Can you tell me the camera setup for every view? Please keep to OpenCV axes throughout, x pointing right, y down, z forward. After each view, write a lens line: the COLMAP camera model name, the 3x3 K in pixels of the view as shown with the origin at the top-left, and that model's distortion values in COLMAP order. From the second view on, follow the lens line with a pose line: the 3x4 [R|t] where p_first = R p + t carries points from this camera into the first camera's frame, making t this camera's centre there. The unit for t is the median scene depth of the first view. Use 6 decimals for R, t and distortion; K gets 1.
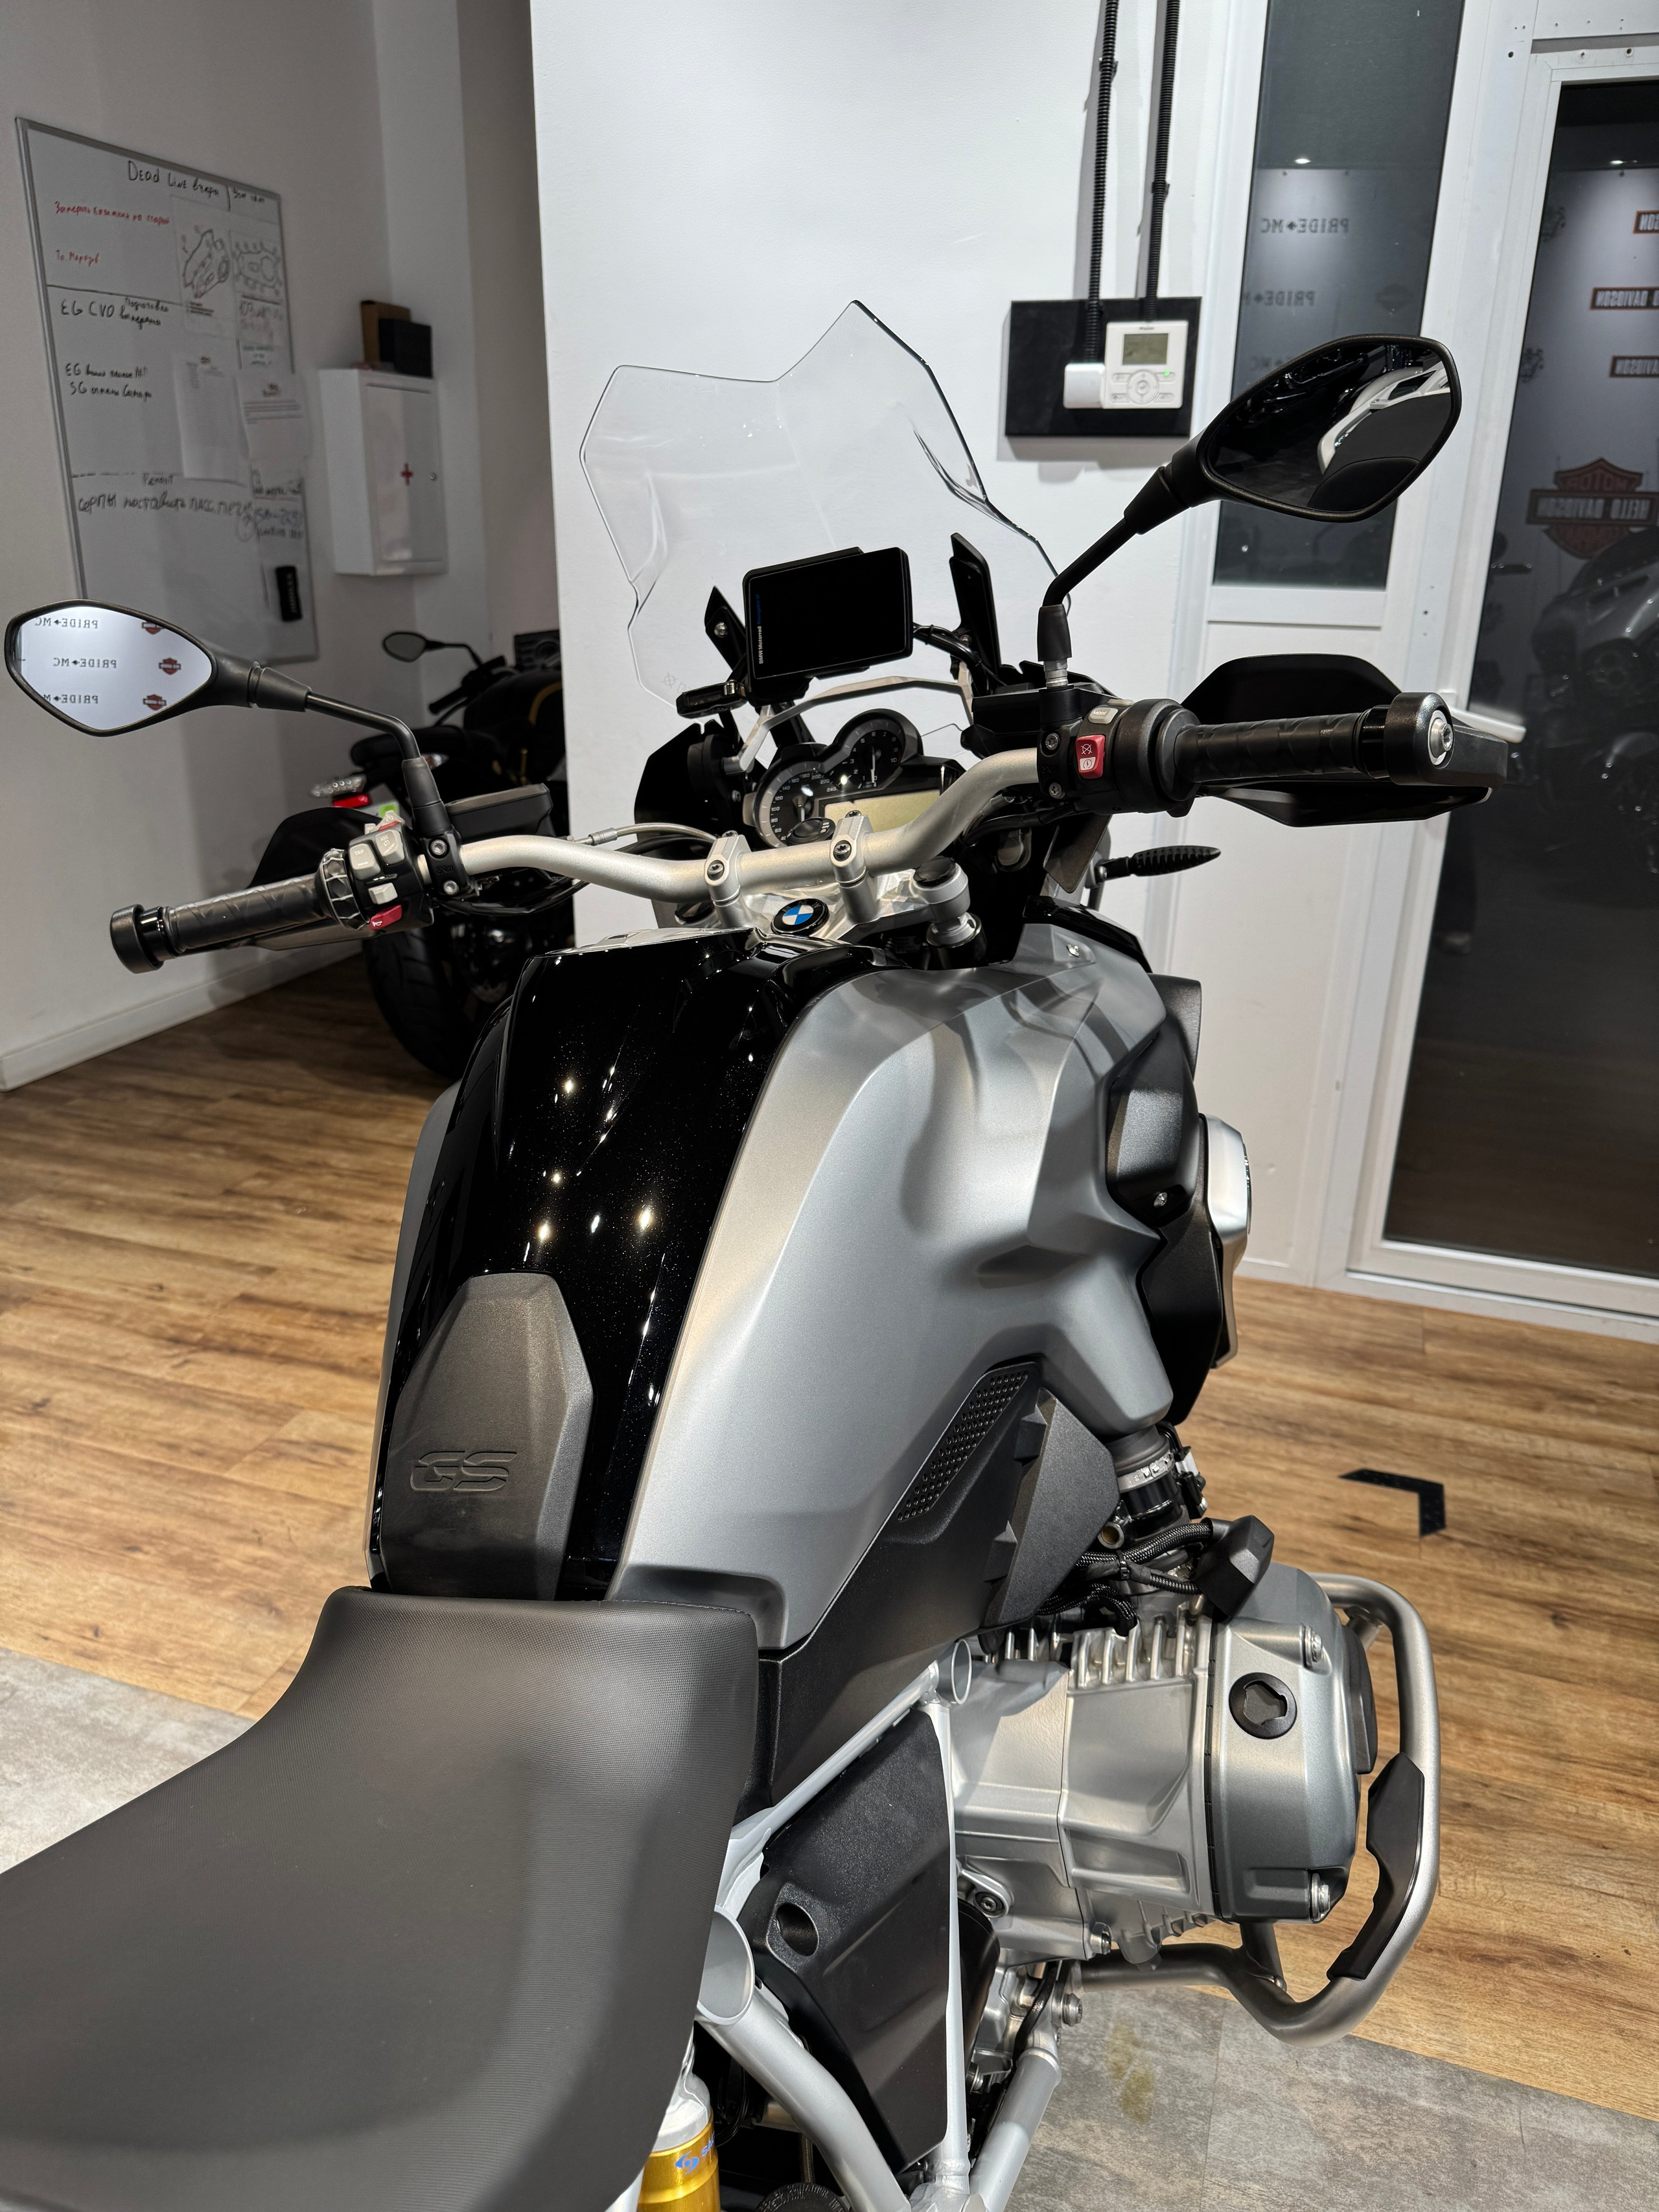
lens RADIAL K [[1569.0, 0, 822.9], [0, 1569.0, 1111.7], [0, 0, 1]] dist [0.033603, -0.045785]
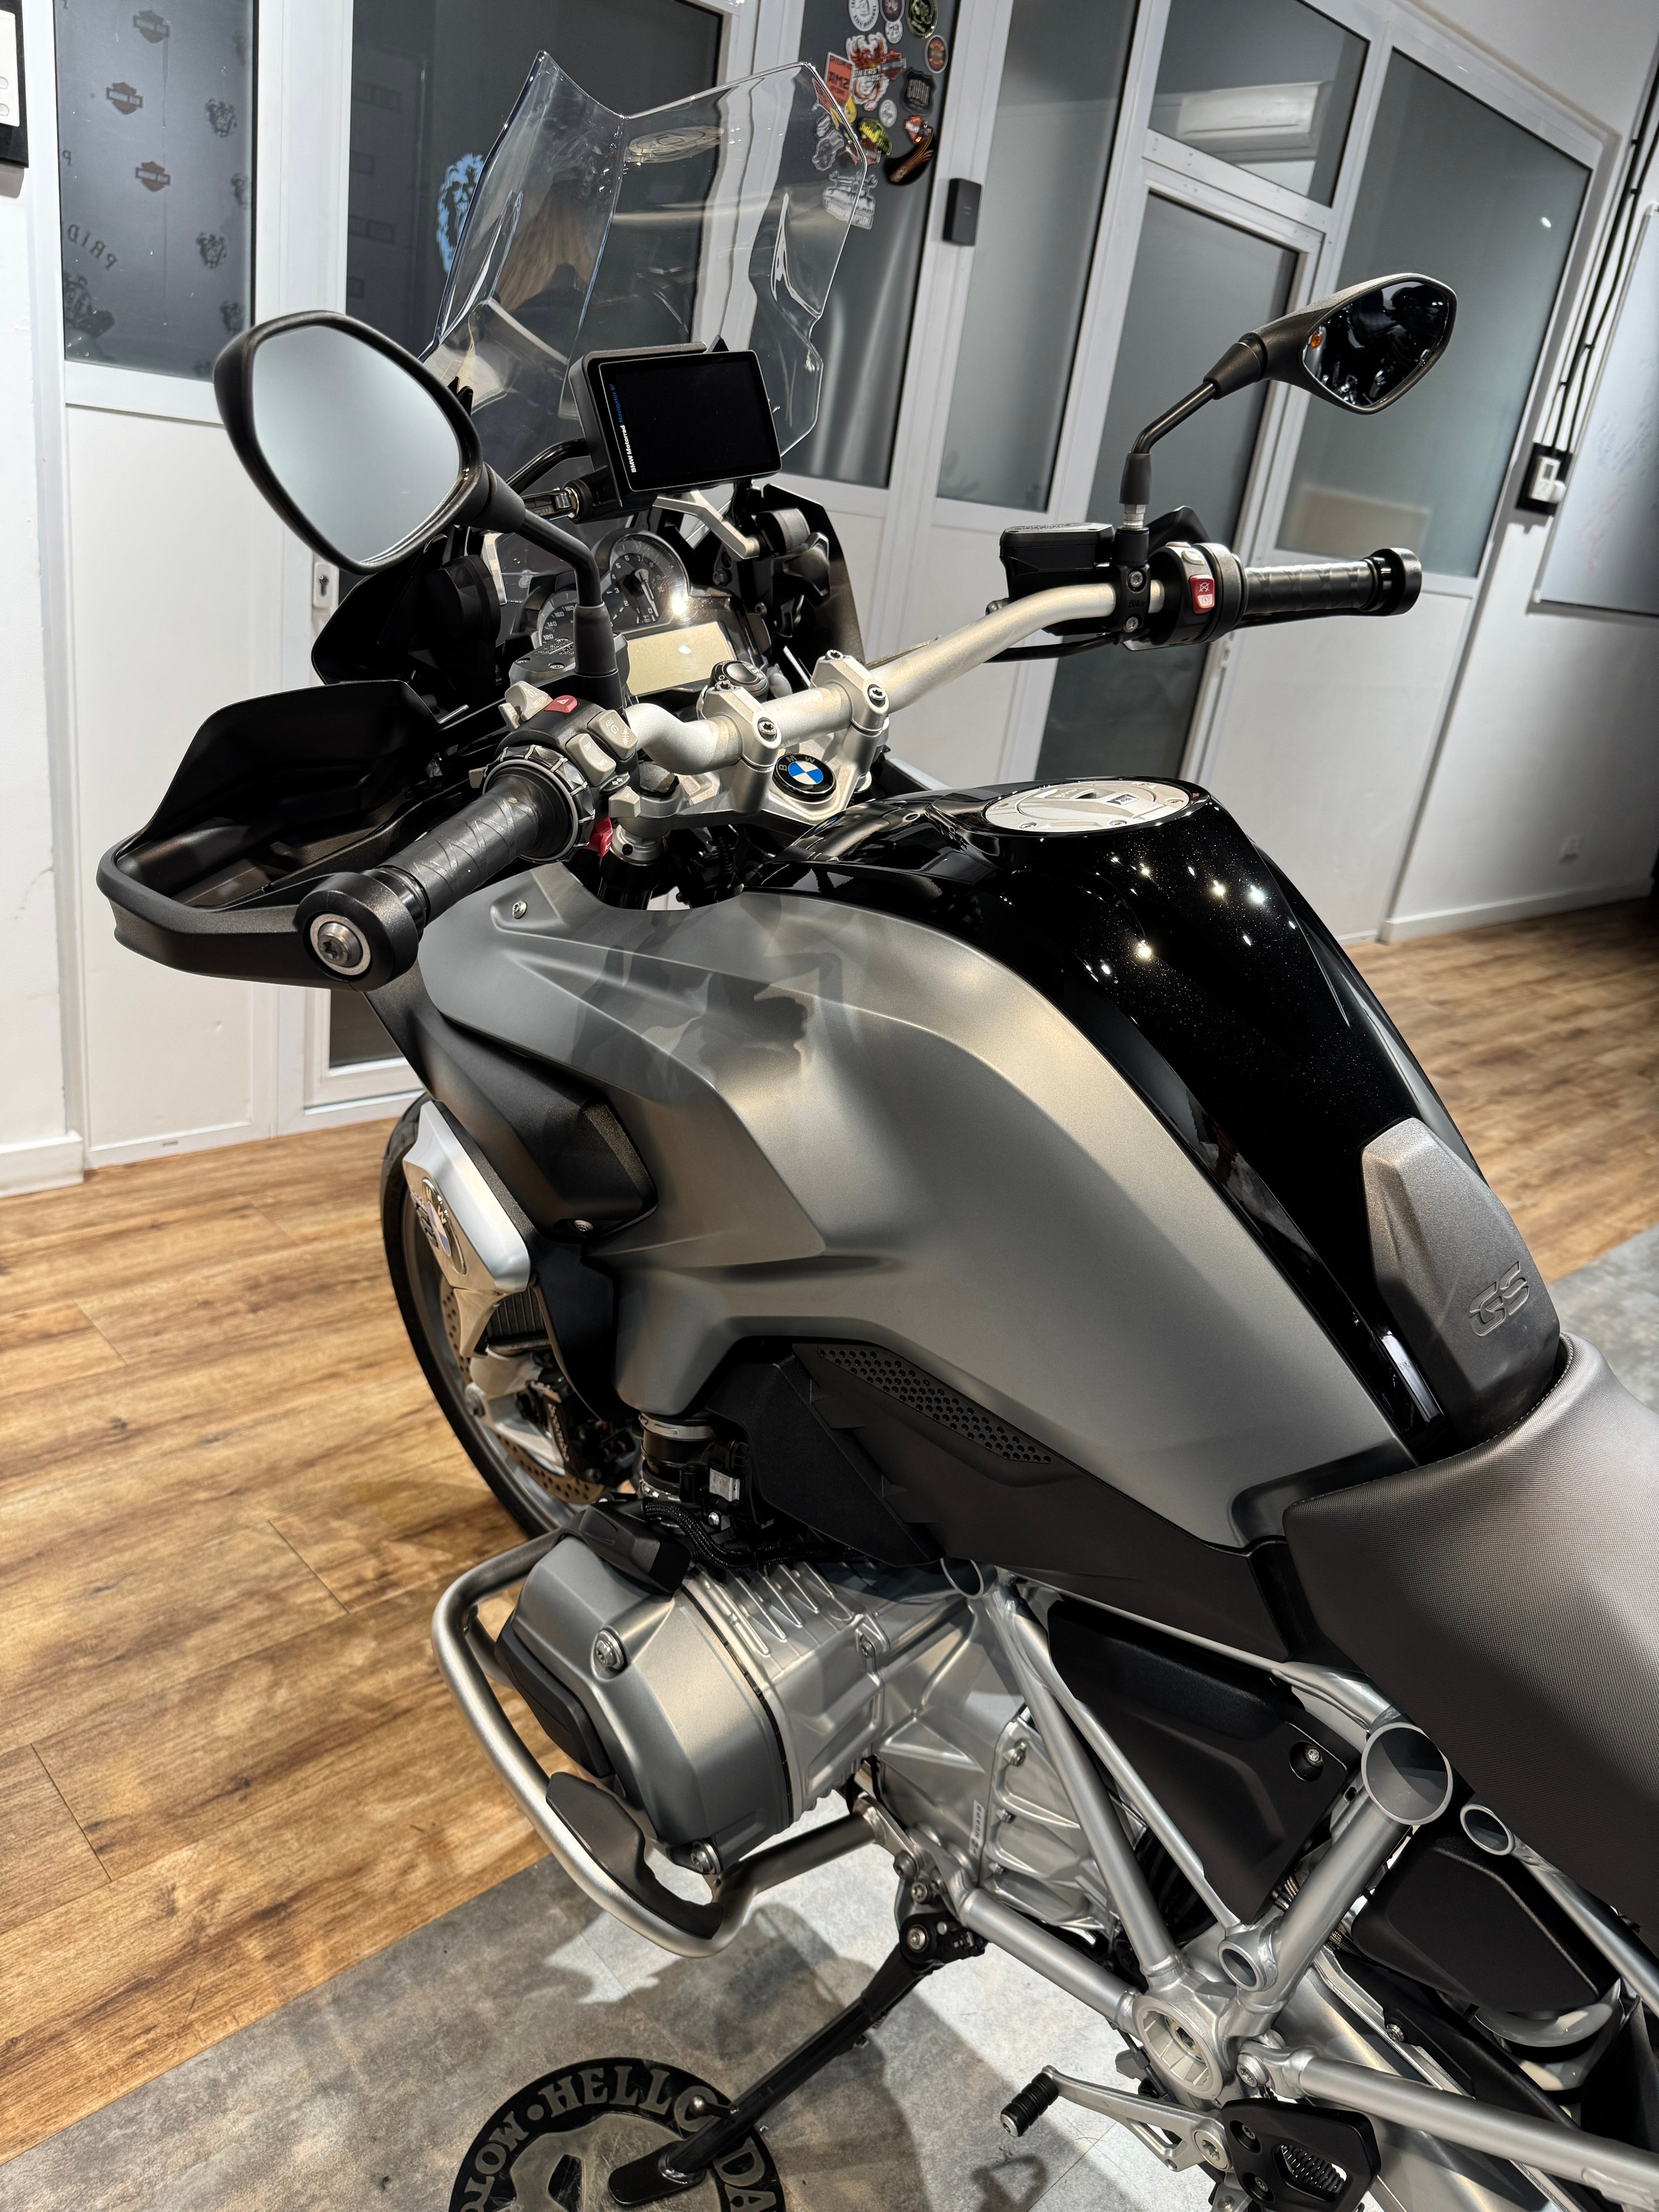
lens RADIAL K [[1569.0, 0, 813.3], [0, 1569.0, 1118.4], [0, 0, 1]] dist [0.033603, -0.045785]
pose [[0.472868, -0.285701, 0.833529, -0.416429], [0.184581, 0.957104, 0.223343, -0.067576], [-0.861584, 0.048242, 0.505318, 0.274587]]
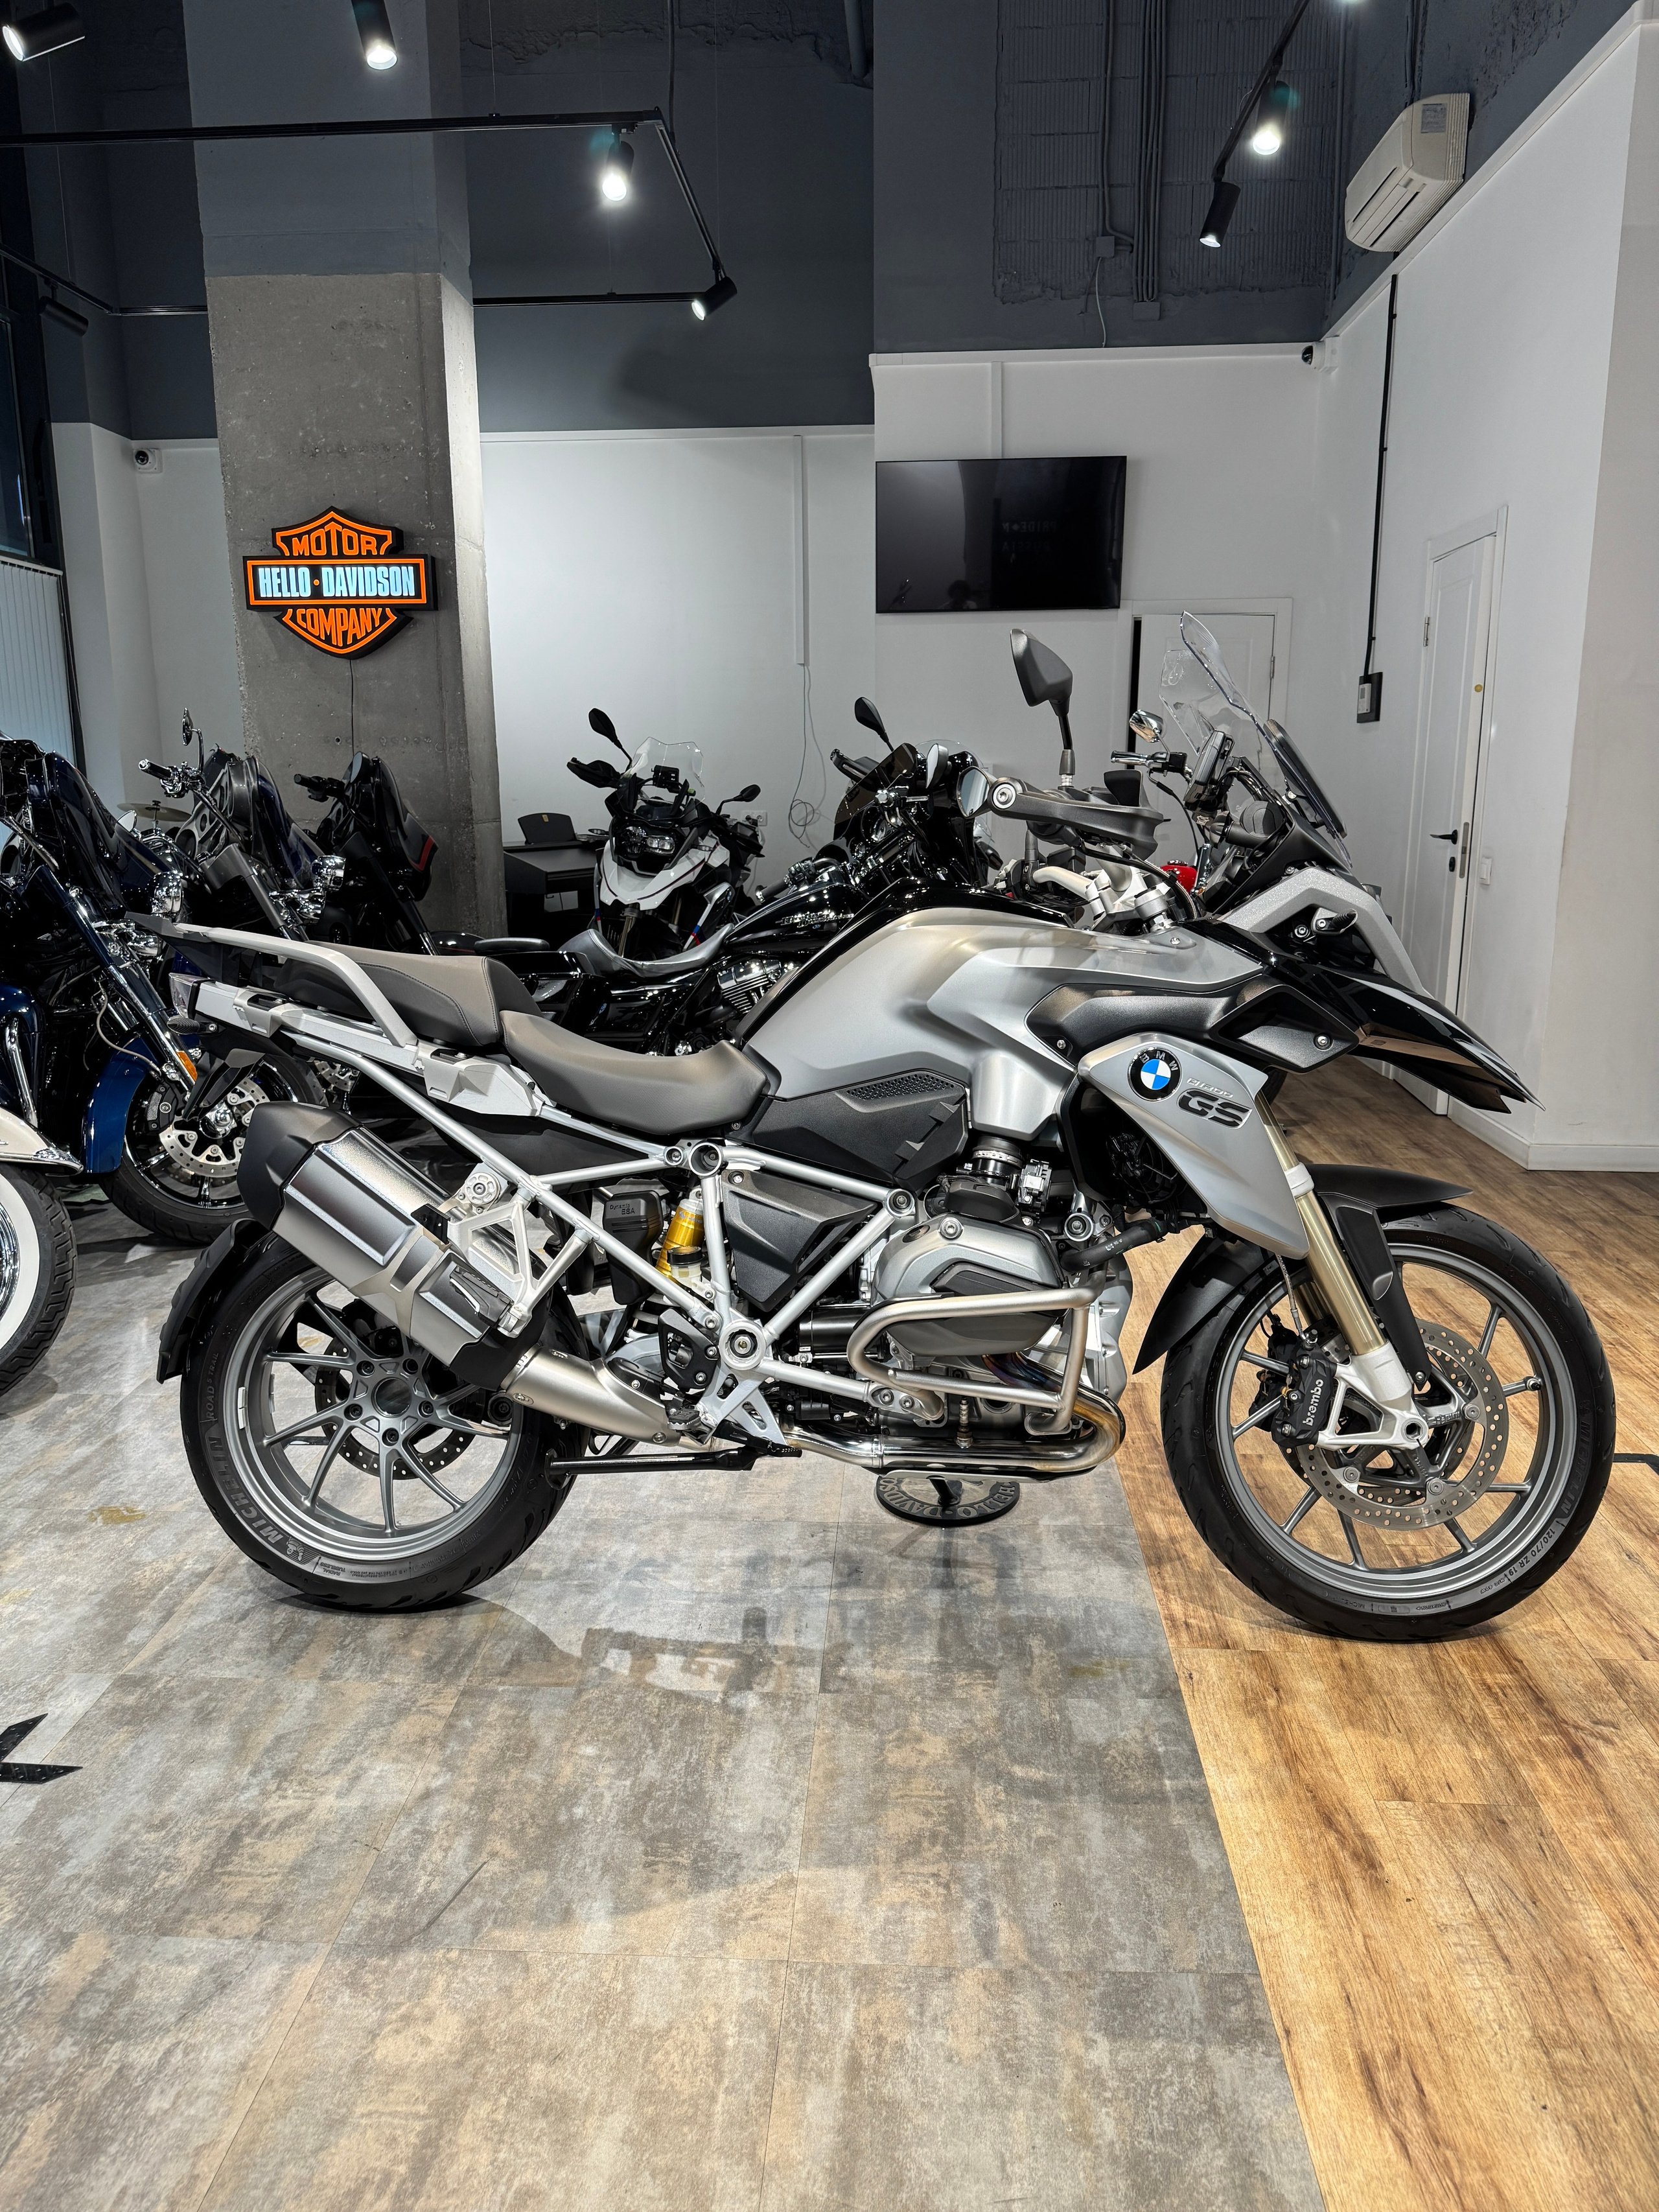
lens RADIAL K [[1569.0, 0, 839.0], [0, 1569.0, 1086.2], [0, 0, 1]] dist [0.033603, -0.045785]
pose [[0.266232, 0.172095, -0.948422, 0.908093], [-0.337121, 0.938417, 0.075647, 0.024603], [0.903034, 0.299594, 0.307853, 0.071179]]
